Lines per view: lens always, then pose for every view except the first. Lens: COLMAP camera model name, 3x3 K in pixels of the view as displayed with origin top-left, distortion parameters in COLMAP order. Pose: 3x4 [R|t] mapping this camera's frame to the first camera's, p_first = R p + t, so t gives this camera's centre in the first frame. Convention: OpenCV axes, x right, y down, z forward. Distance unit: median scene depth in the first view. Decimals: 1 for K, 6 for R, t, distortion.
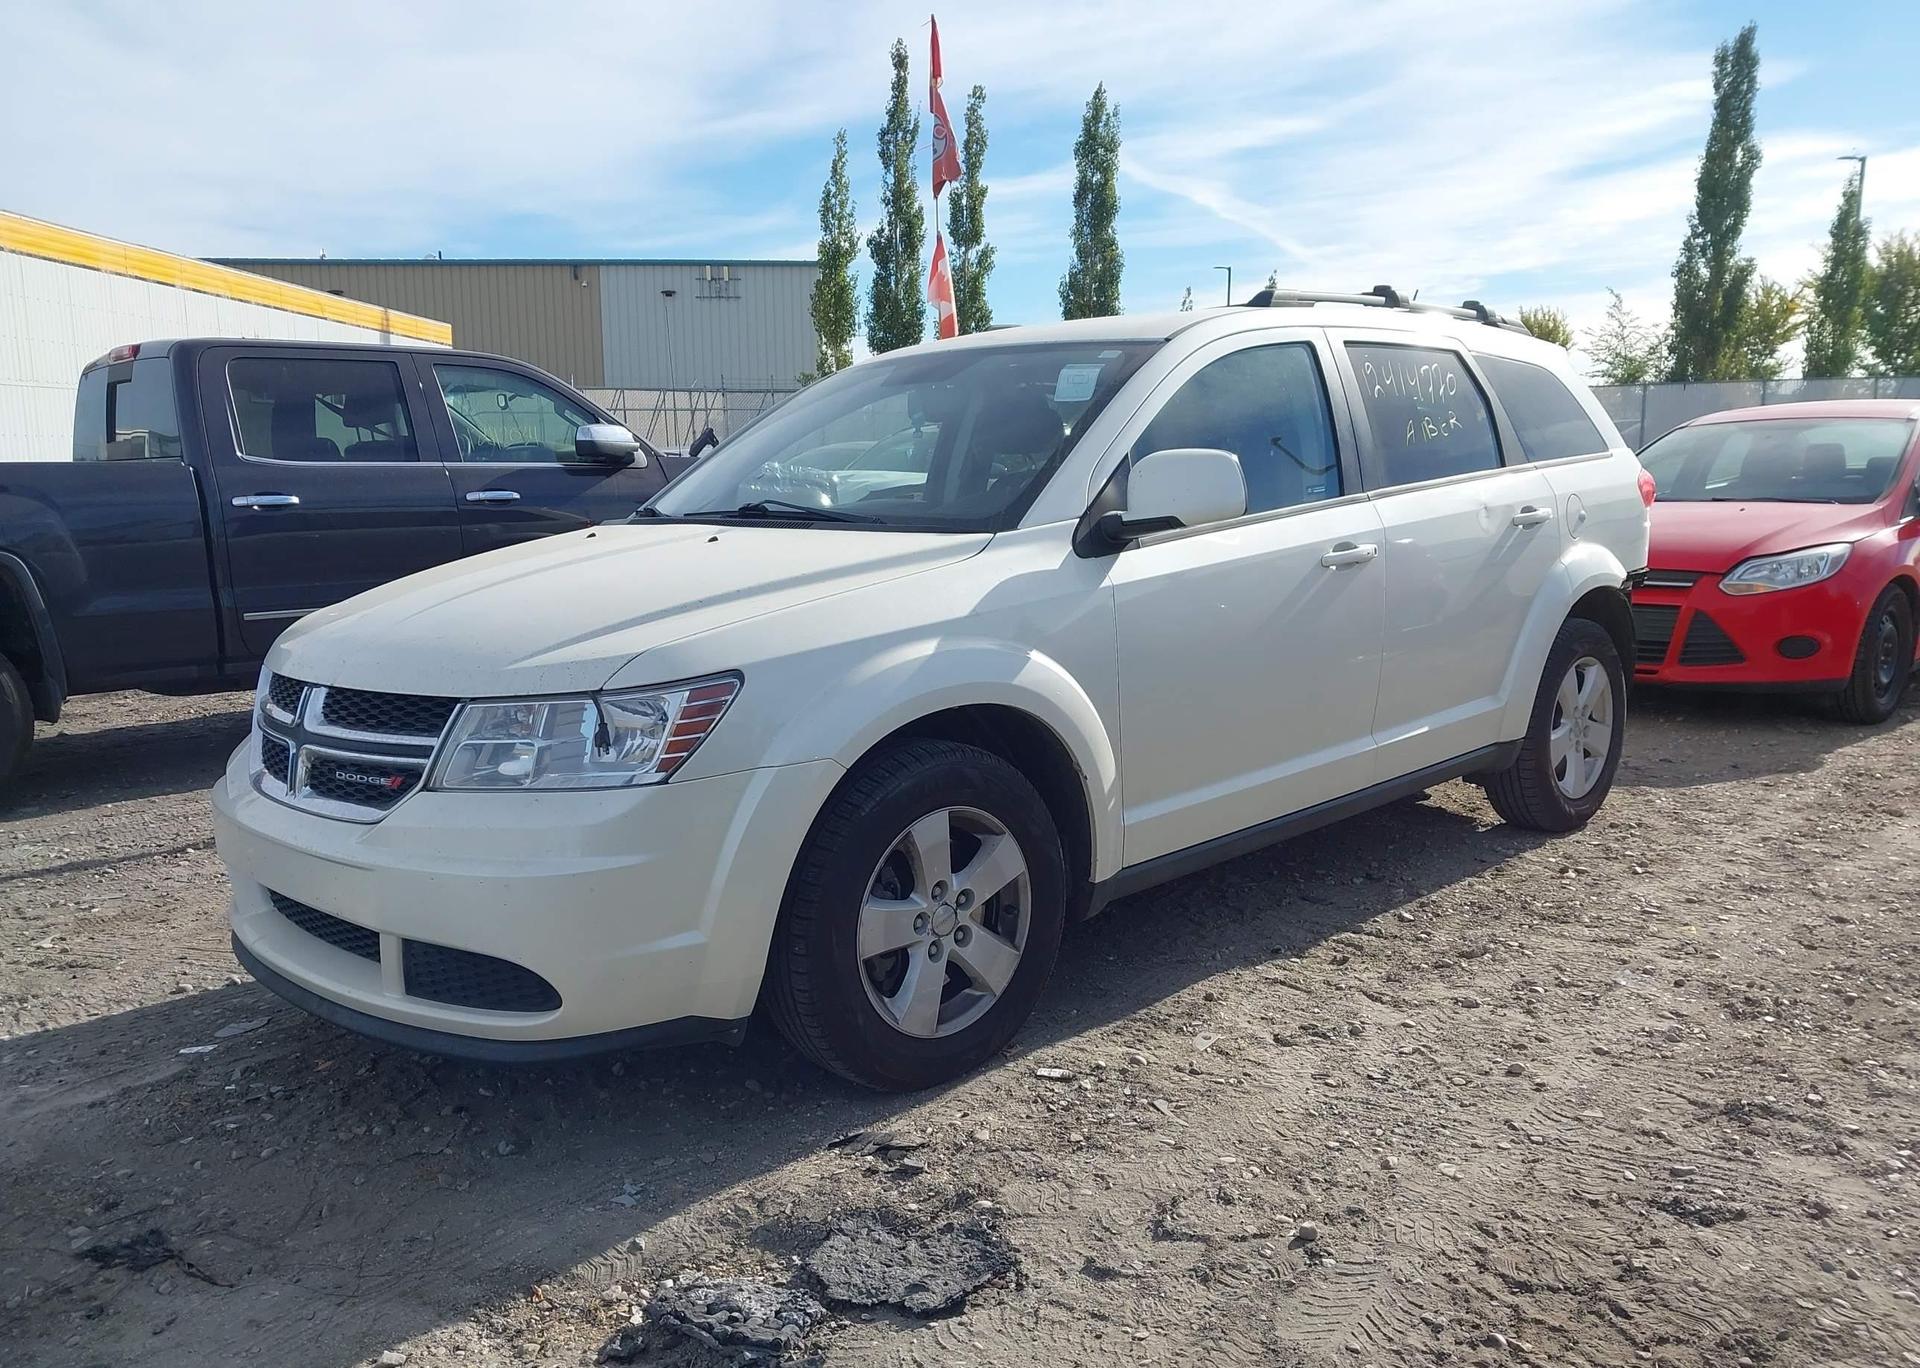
lens RADIAL K [[1536.2, 0, 899.2], [0, 1536.2, 730.4], [0, 0, 1]] dist [0.013322, -0.016389]
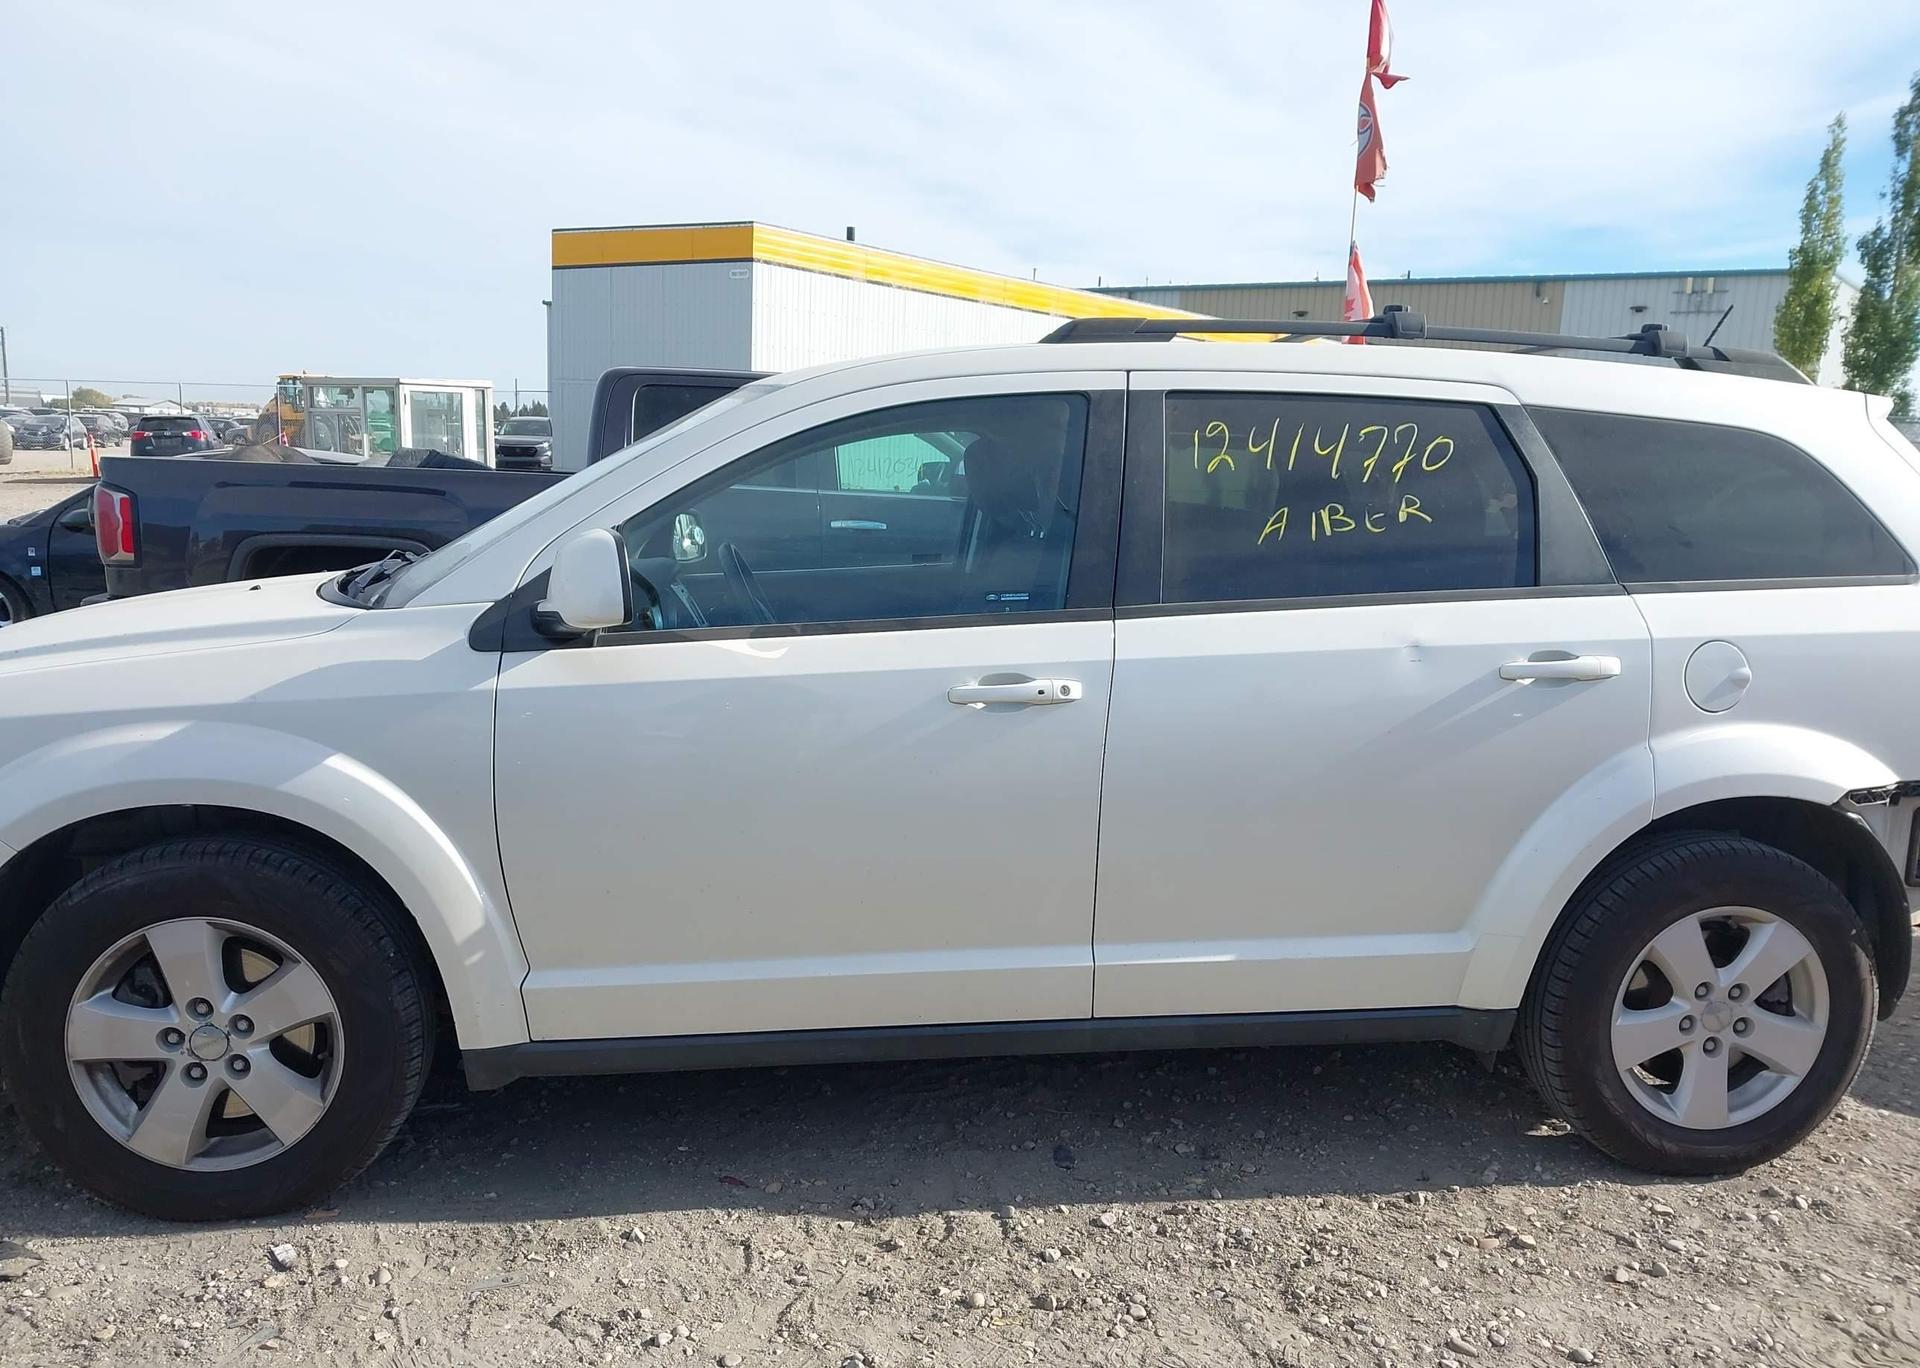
lens RADIAL K [[1536.2, 0, 955.3], [0, 1536.2, 687.4], [0, 0, 1]] dist [0.013322, -0.016389]
pose [[0.806646, 0.124409, -0.577792, 0.805288], [-0.145749, 0.989276, 0.009531, -0.139558], [0.572782, 0.076524, 0.816128, 0.474420]]
